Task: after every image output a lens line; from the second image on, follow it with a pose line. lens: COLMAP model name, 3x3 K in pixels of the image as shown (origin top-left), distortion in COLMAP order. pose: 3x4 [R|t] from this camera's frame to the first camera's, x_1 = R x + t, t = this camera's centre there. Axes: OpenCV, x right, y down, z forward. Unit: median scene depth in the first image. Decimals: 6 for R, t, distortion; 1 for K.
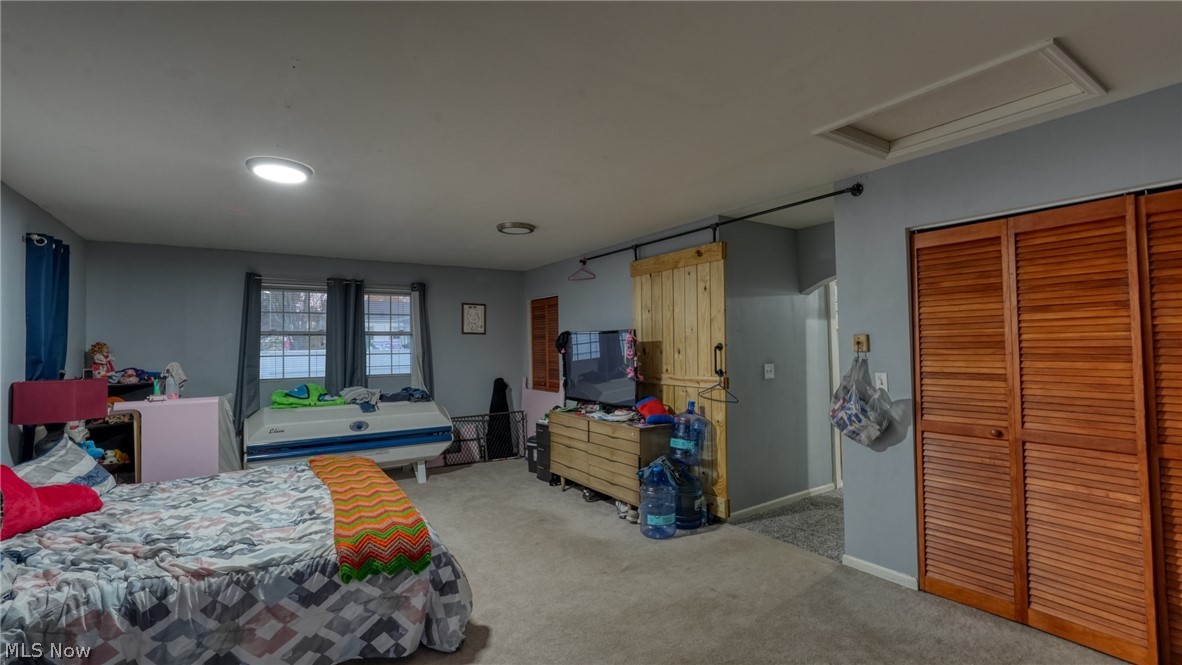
lens RADIAL K [[516.1, 0, 592.5], [0, 516.1, 338.8], [0, 0, 1]] dist [-0.015115, 0.006043]
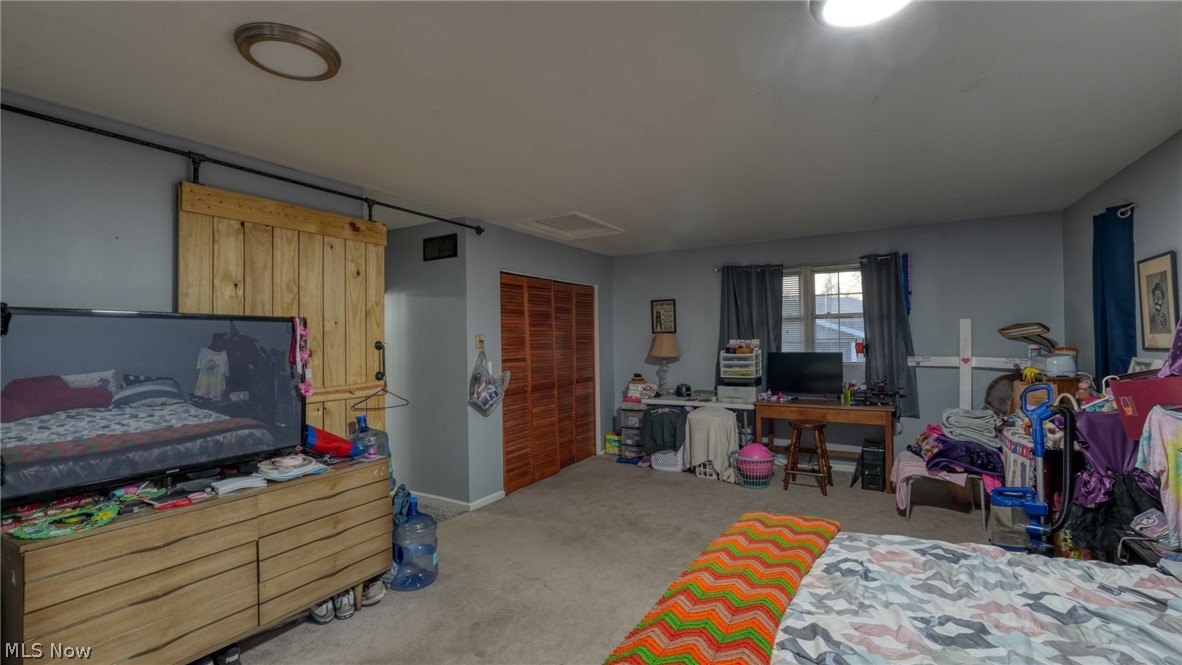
lens RADIAL K [[516.1, 0, 591.2], [0, 516.1, 334.2], [0, 0, 1]] dist [-0.015115, 0.006043]
pose [[-0.437658, 0.022571, 0.898858, -0.660761], [0.001841, 0.999705, -0.024207, 0.017512], [-0.899140, -0.008939, -0.437570, 1.028990]]
